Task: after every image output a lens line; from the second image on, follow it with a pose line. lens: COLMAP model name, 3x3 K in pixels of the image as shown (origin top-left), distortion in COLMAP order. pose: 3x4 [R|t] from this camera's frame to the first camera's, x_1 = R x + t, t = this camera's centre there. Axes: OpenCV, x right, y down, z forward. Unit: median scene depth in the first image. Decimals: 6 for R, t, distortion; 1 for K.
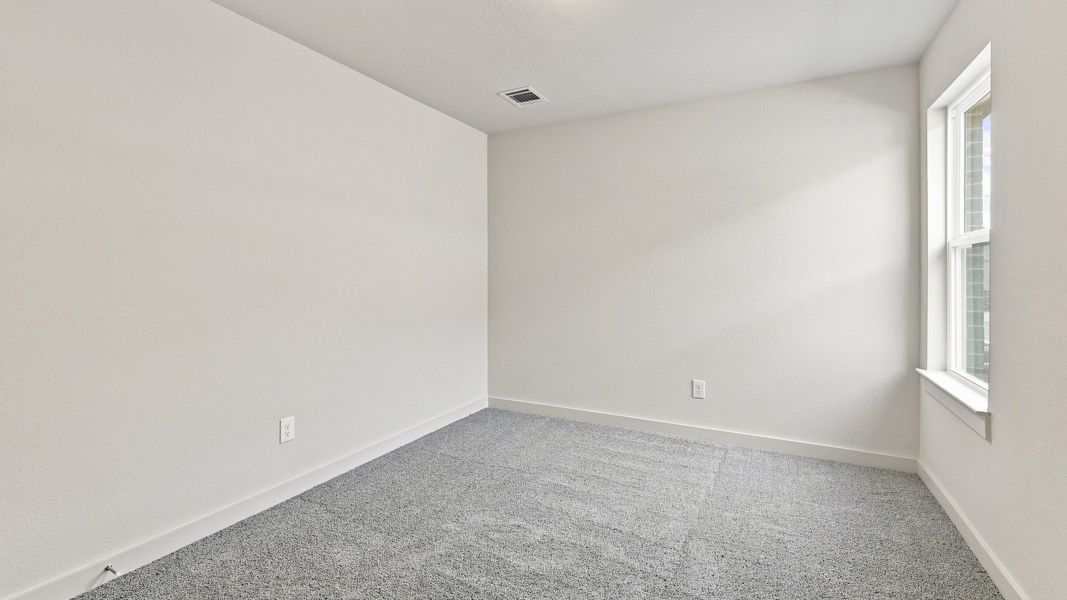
lens RADIAL K [[464.8, 0, 532.1], [0, 464.8, 275.0], [0, 0, 1]] dist [-0.000485, -0.000162]
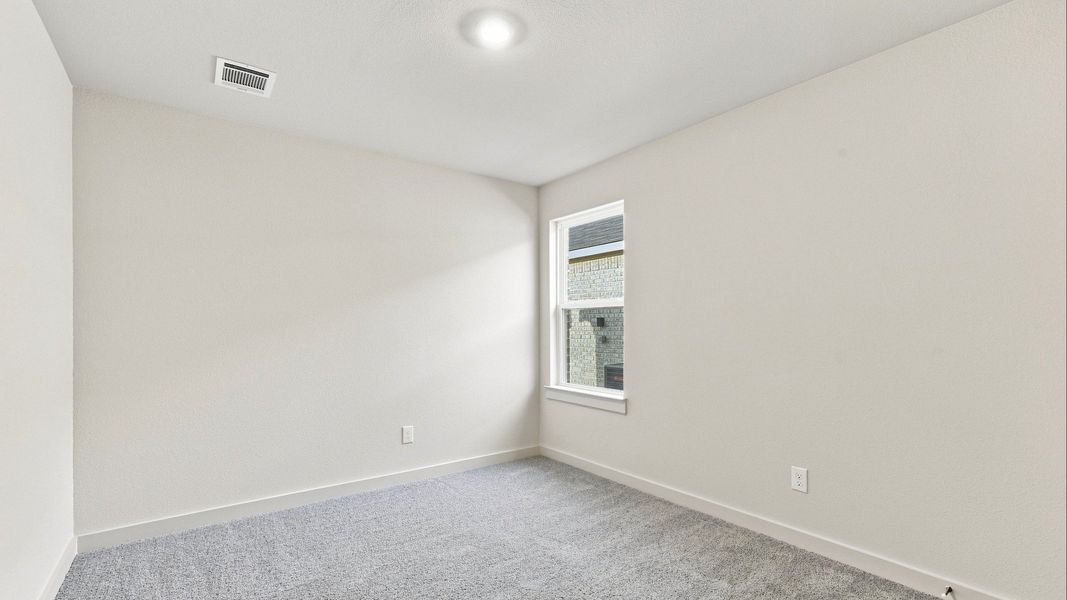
lens RADIAL K [[470.0, 0, 537.9], [0, 470.0, 331.2], [0, 0, 1]] dist [0.001401, 0.000181]
pose [[0.423760, -0.010595, 0.905713, -0.559947], [0.004667, 0.999944, 0.009514, 0.003011], [-0.905763, 0.000195, 0.423785, 0.332275]]
